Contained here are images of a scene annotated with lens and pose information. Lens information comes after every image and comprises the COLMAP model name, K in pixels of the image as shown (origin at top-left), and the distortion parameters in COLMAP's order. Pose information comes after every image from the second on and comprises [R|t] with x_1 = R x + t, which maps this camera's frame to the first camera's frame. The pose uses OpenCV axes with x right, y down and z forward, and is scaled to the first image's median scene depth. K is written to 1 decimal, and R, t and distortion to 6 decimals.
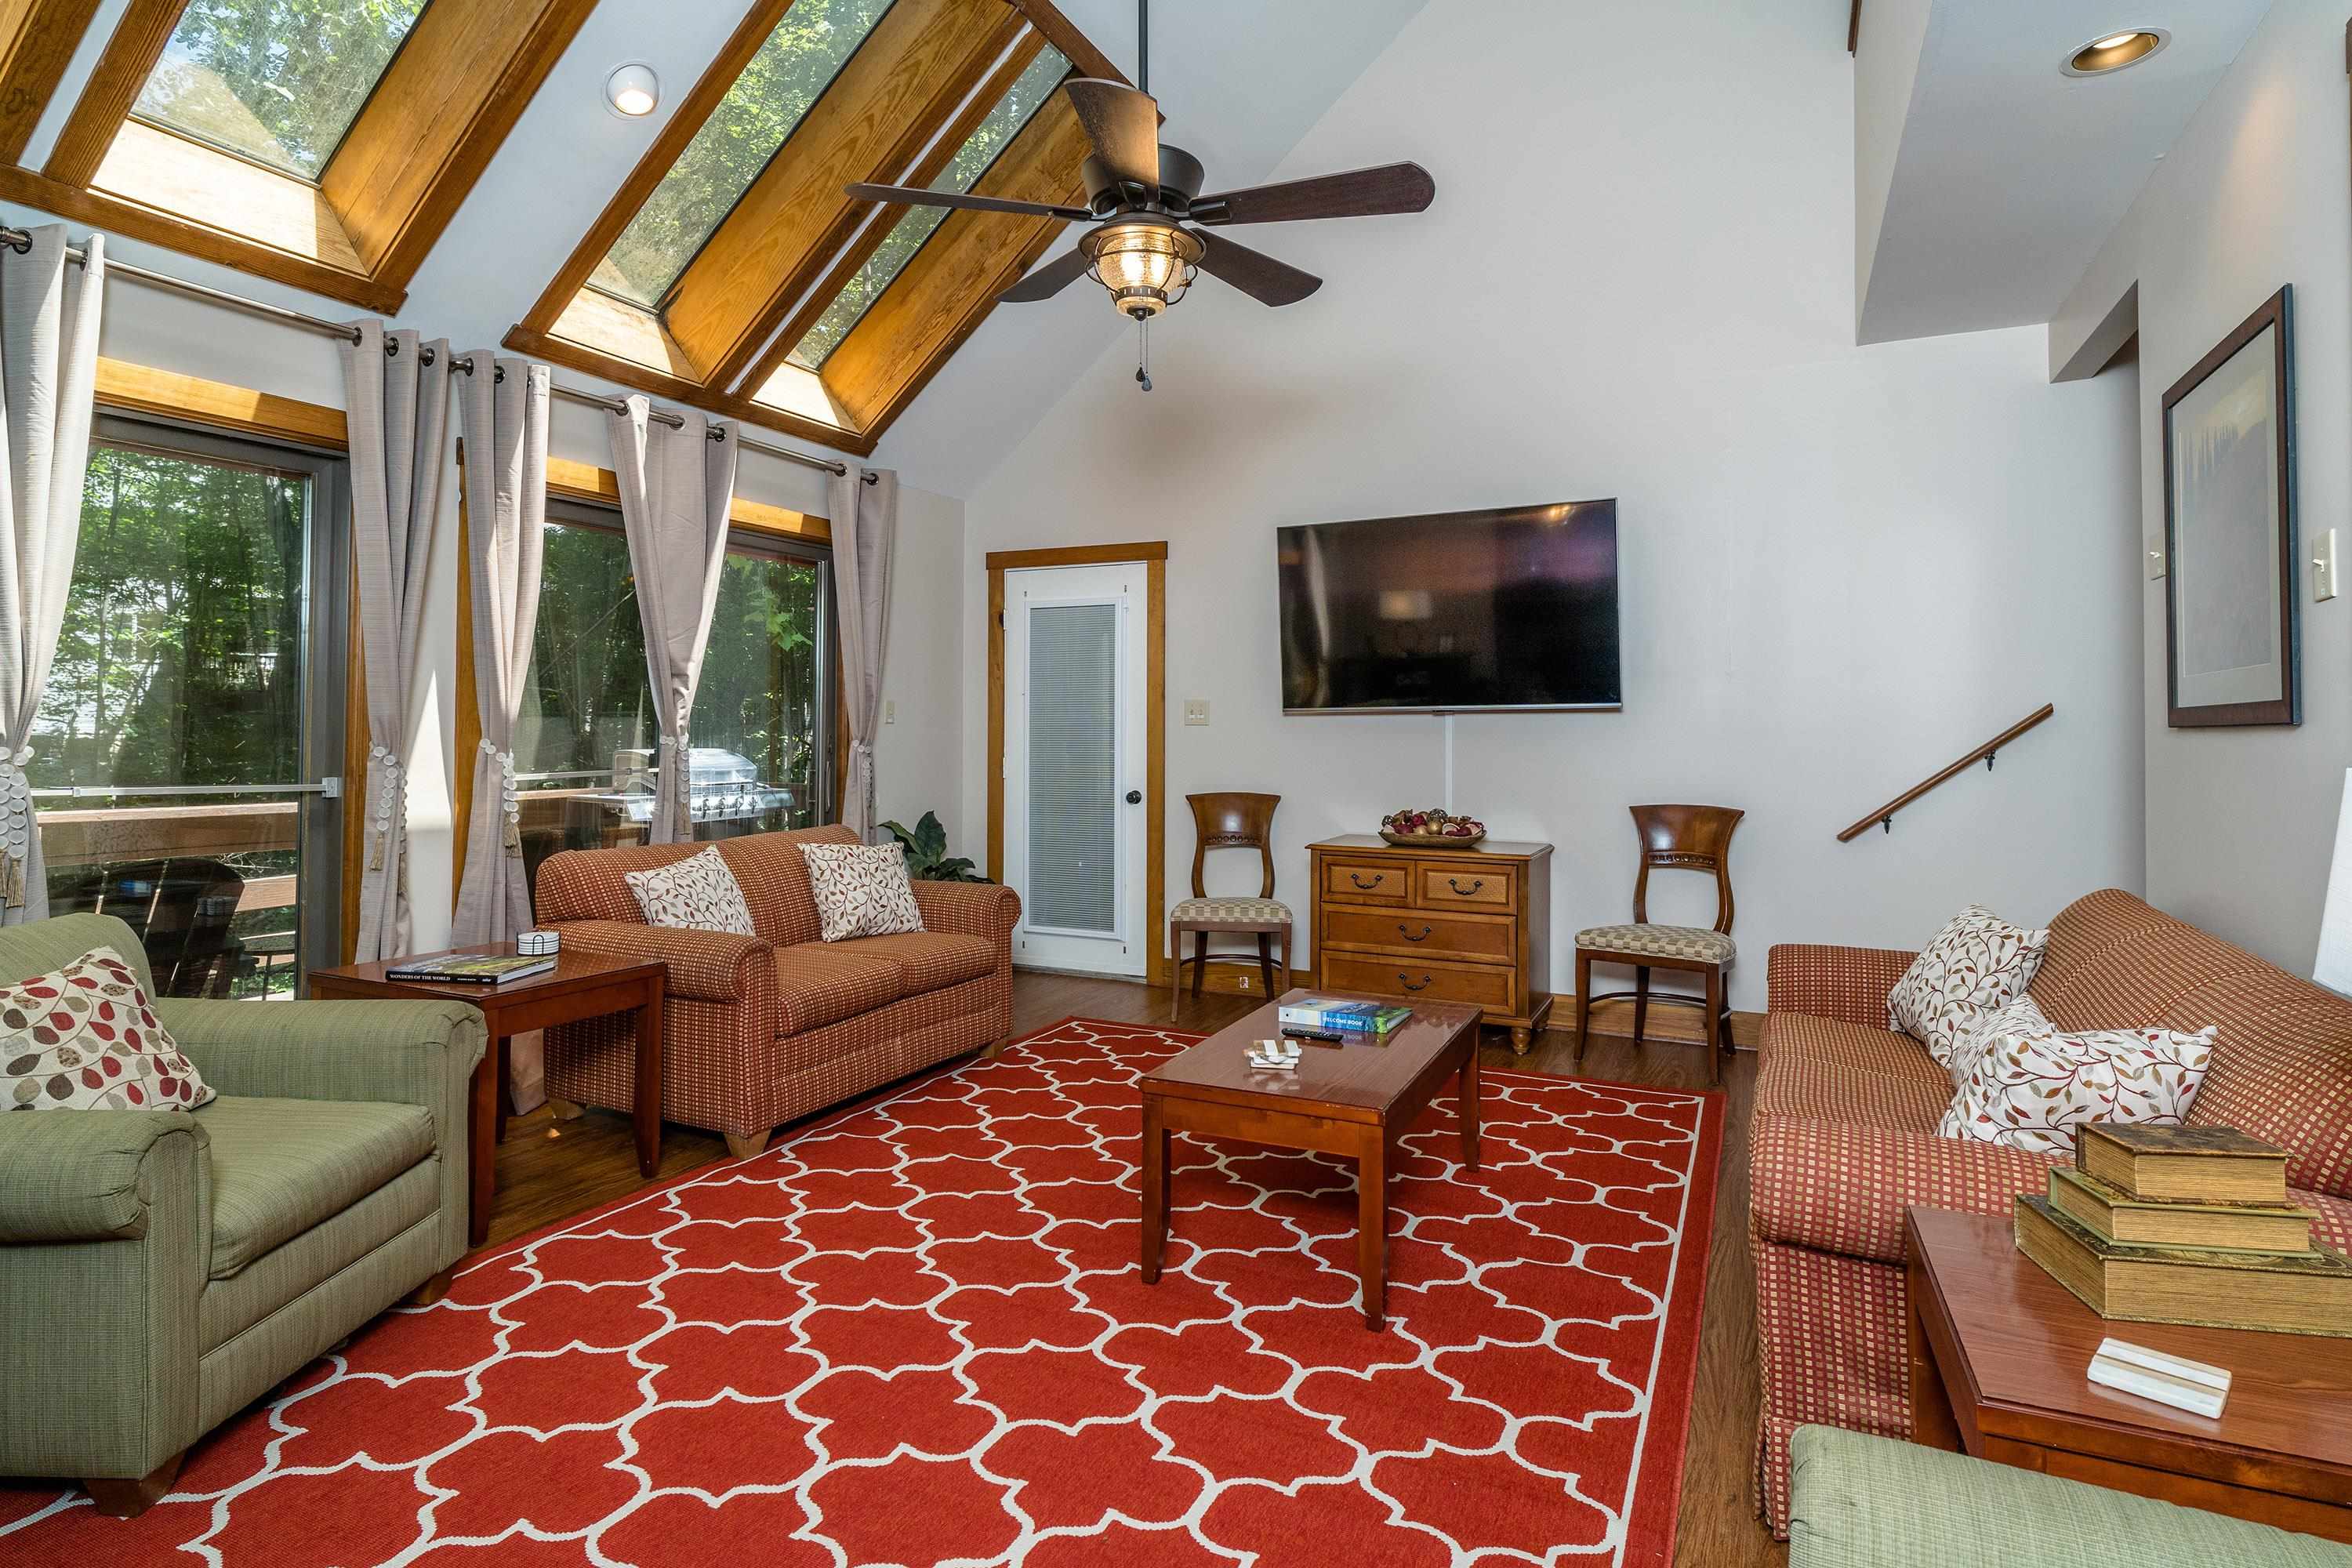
lens RADIAL K [[1258.6, 0, 1191.3], [0, 1258.6, 724.5], [0, 0, 1]] dist [-0.002954, -0.000715]
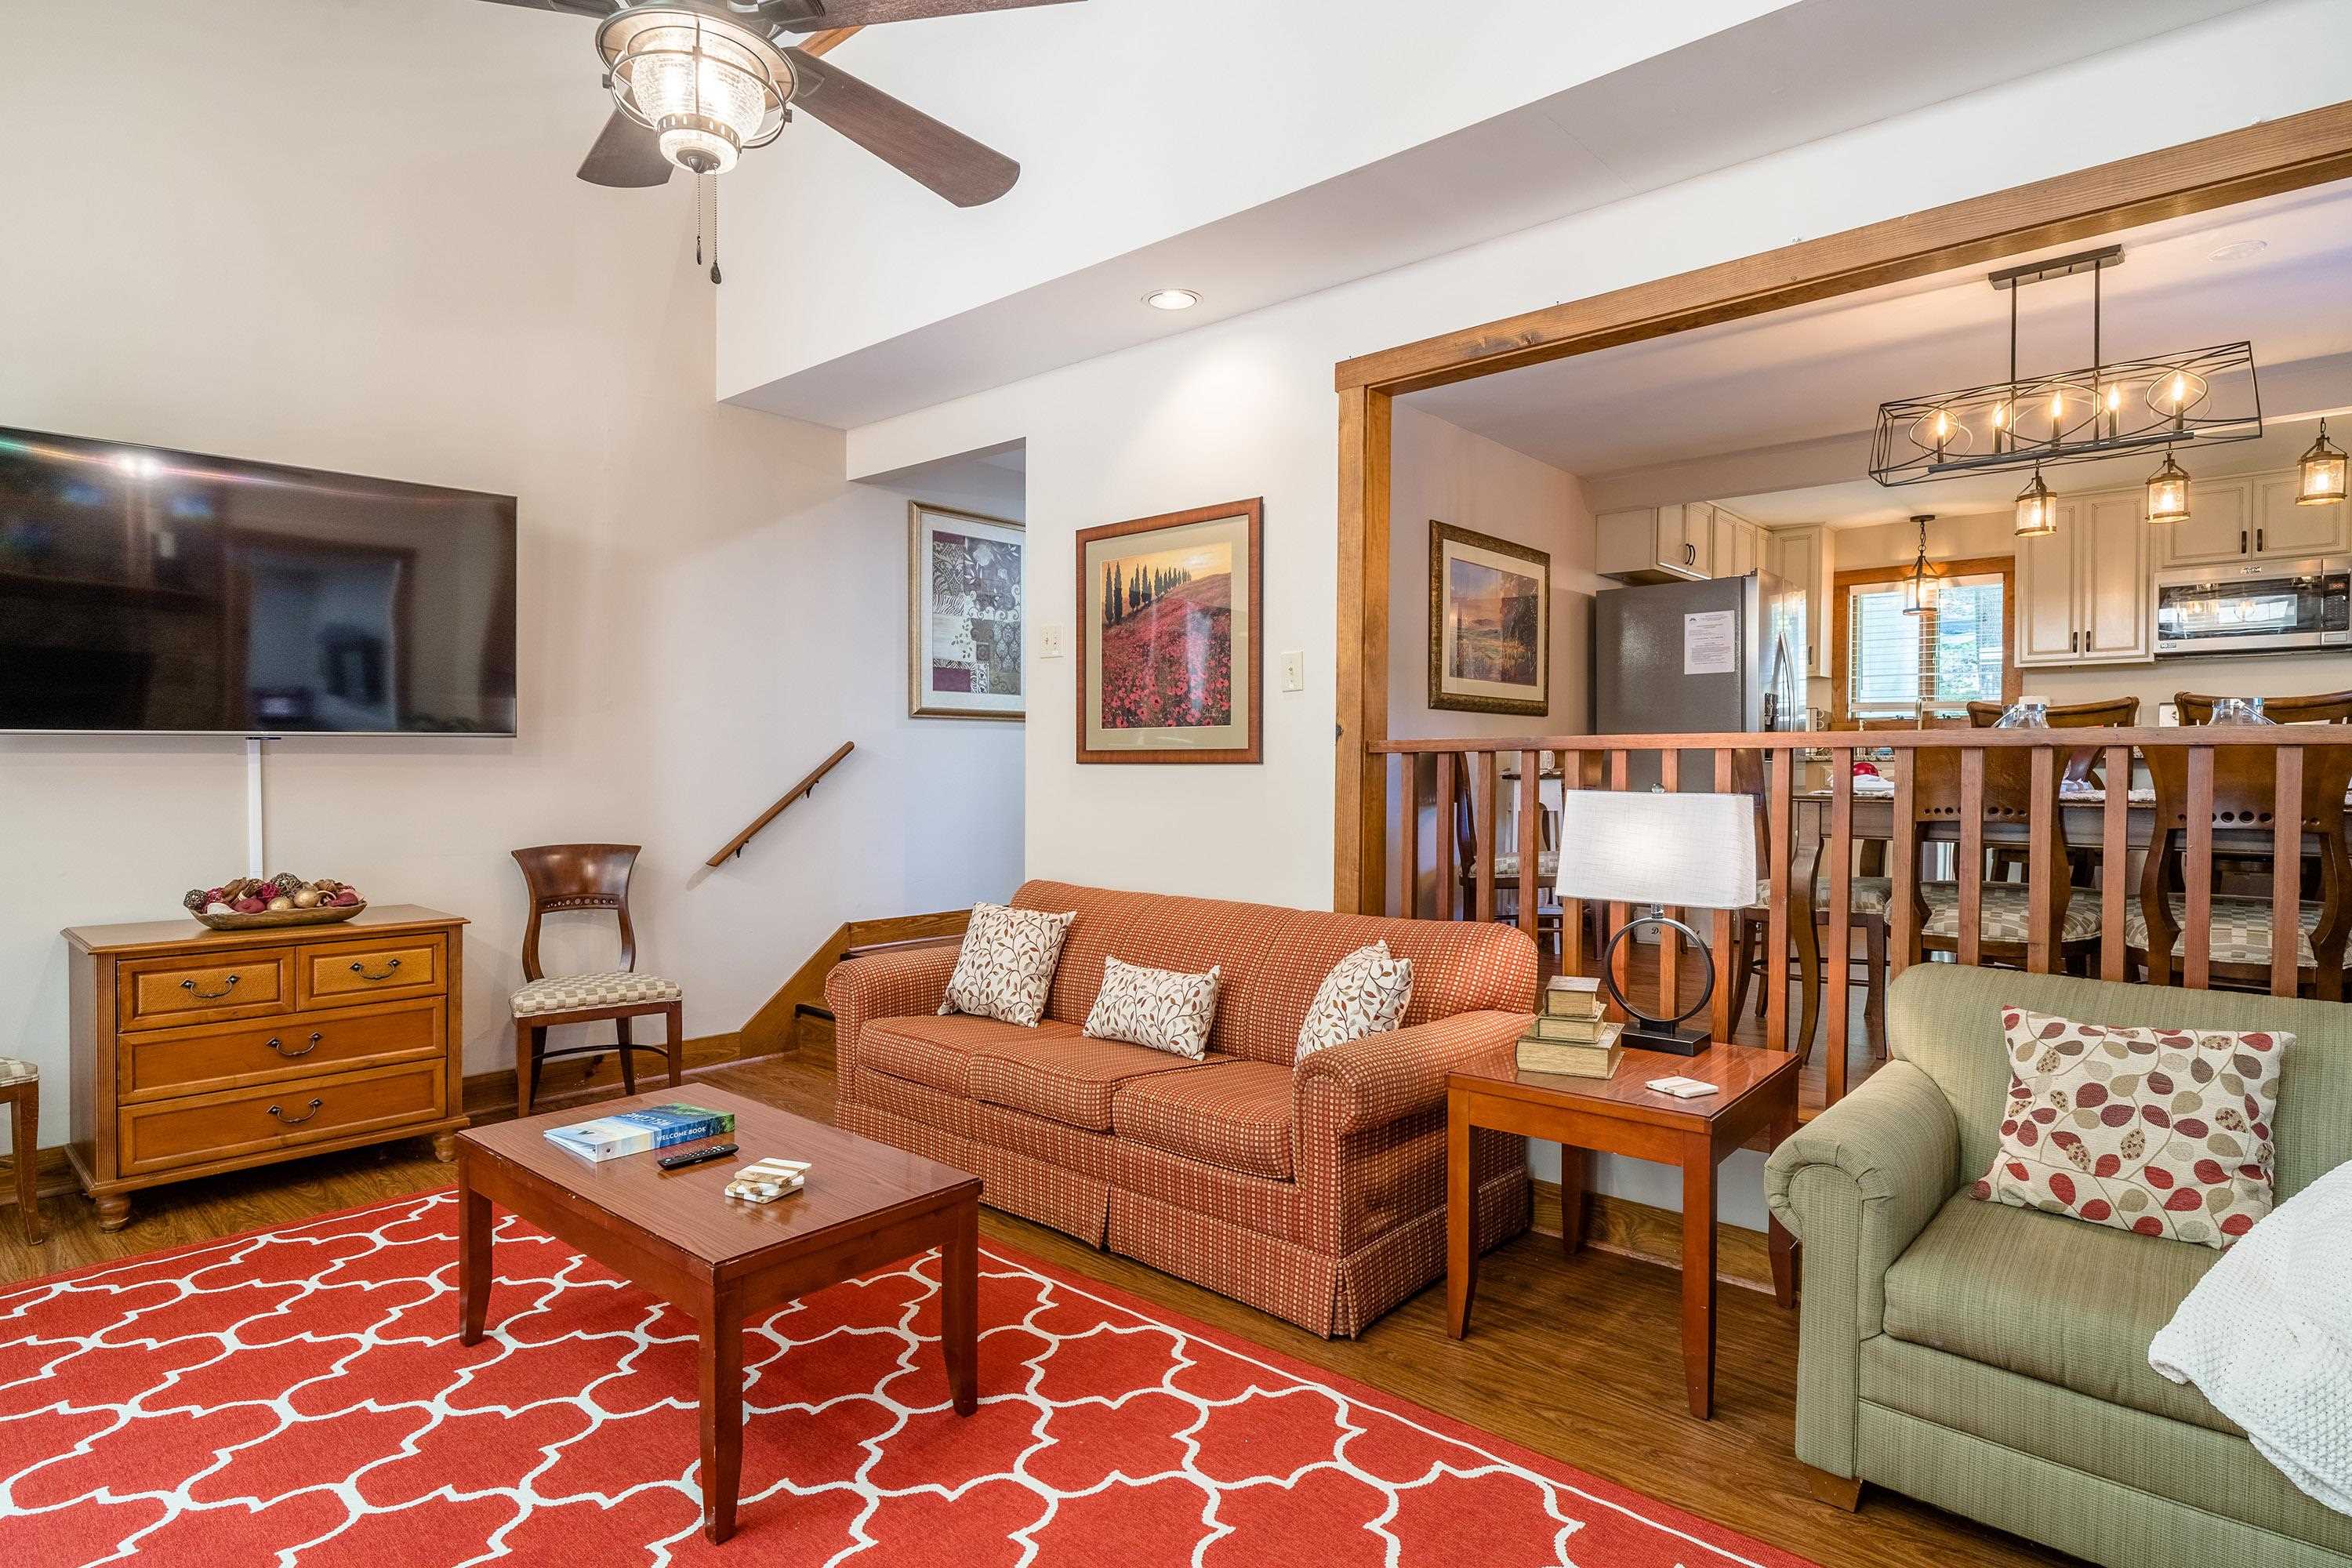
lens RADIAL K [[1258.6, 0, 1191.3], [0, 1258.6, 724.5], [0, 0, 1]] dist [-0.002954, -0.000715]
pose [[0.297990, 0.041638, 0.953660, -0.361752], [0.003257, 0.998998, -0.044635, 0.015982], [-0.954563, 0.016406, 0.297556, 0.298314]]
